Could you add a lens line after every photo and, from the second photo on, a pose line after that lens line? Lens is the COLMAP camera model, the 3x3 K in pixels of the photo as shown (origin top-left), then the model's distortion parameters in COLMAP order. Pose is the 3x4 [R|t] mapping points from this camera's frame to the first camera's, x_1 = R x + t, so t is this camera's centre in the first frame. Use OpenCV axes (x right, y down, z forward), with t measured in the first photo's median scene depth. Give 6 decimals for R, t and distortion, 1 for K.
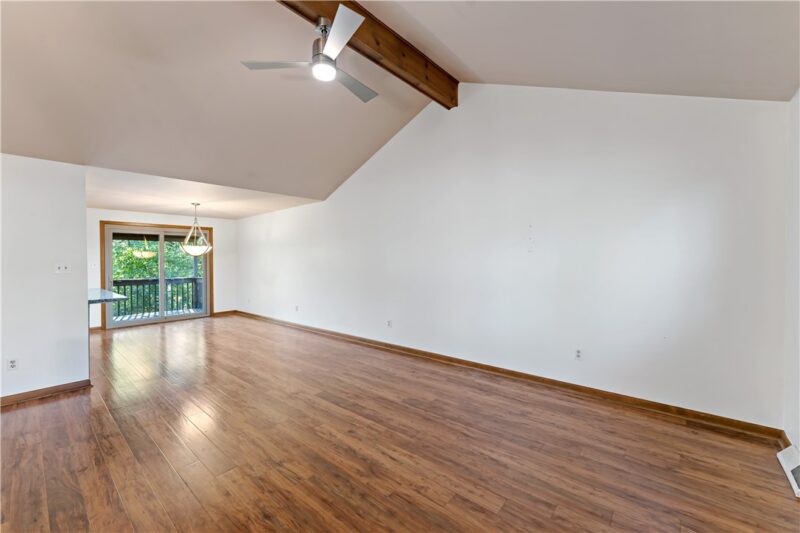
lens RADIAL K [[319.8, 0, 396.4], [0, 319.8, 265.7], [0, 0, 1]] dist [0.000045, 0.000074]
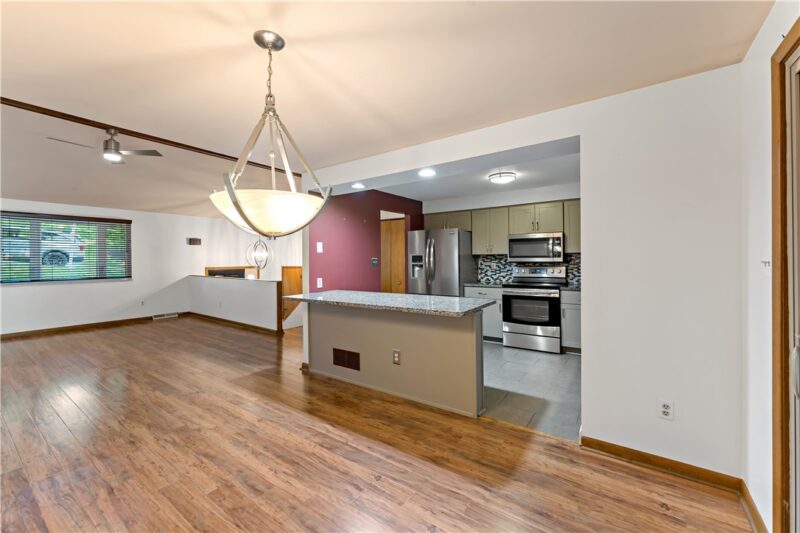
lens RADIAL K [[322.0, 0, 406.4], [0, 322.0, 262.5], [0, 0, 1]] dist [0.000609, -0.000252]
pose [[-0.993264, 0.019702, -0.114182, -1.255049], [0.015978, 0.999313, 0.033441, -0.032158], [0.114763, 0.031391, -0.992897, 2.253114]]
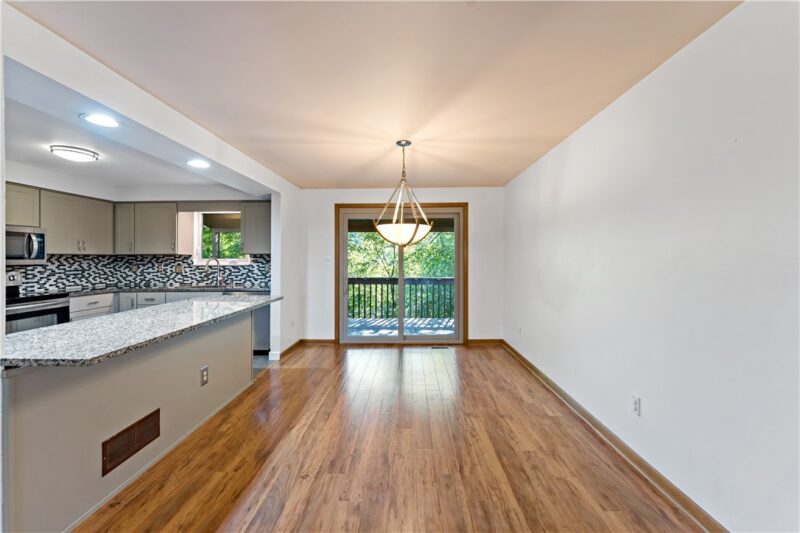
lens RADIAL K [[319.5, 0, 405.0], [0, 319.5, 256.8], [0, 0, 1]] dist [-0.002312, -0.000801]
pose [[0.645854, 0.001984, -0.763459, -0.416368], [-0.015620, 0.999822, -0.010615, -0.011705], [0.763301, 0.018781, 0.645770, 1.180402]]
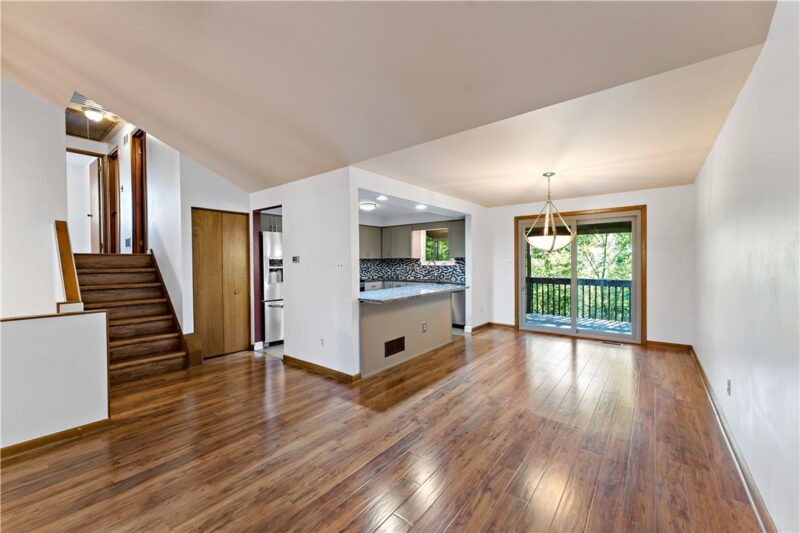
lens RADIAL K [[322.0, 0, 406.4], [0, 322.0, 262.5], [0, 0, 1]] dist [0.000609, -0.000252]
pose [[0.059954, 0.013595, -0.998109, 0.065416], [-0.010864, 0.999857, 0.012967, -0.020625], [0.998142, 0.010066, 0.060094, 1.149695]]
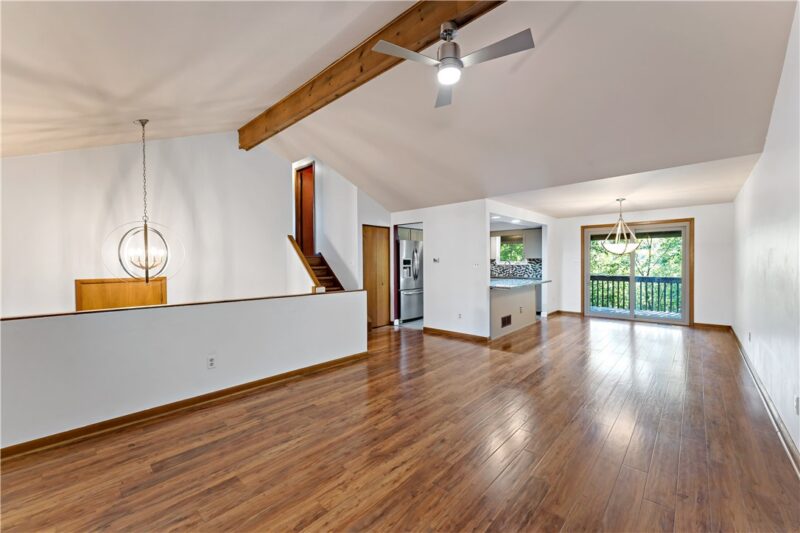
lens RADIAL K [[322.0, 0, 406.4], [0, 322.0, 262.5], [0, 0, 1]] dist [0.000609, -0.000252]
pose [[-0.019171, 0.012565, -0.999737, 0.603319], [-0.010378, 0.999865, 0.012766, -0.019375], [0.999762, 0.010620, -0.019038, 0.665984]]
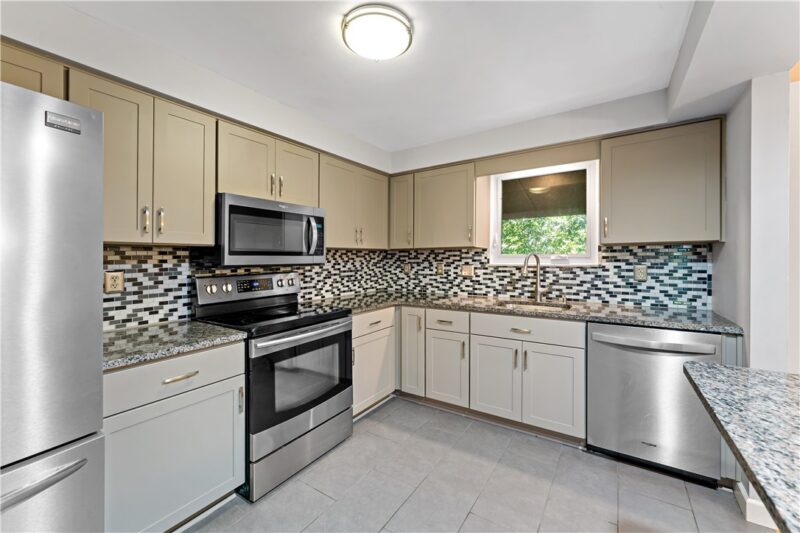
lens RADIAL K [[319.5, 0, 405.0], [0, 319.5, 256.8], [0, 0, 1]] dist [-0.002312, -0.000801]
pose [[0.148461, 0.006898, -0.988894, -1.314750], [-0.011913, 0.999916, 0.005186, 0.001771], [0.988846, 0.011011, 0.148531, 1.013775]]
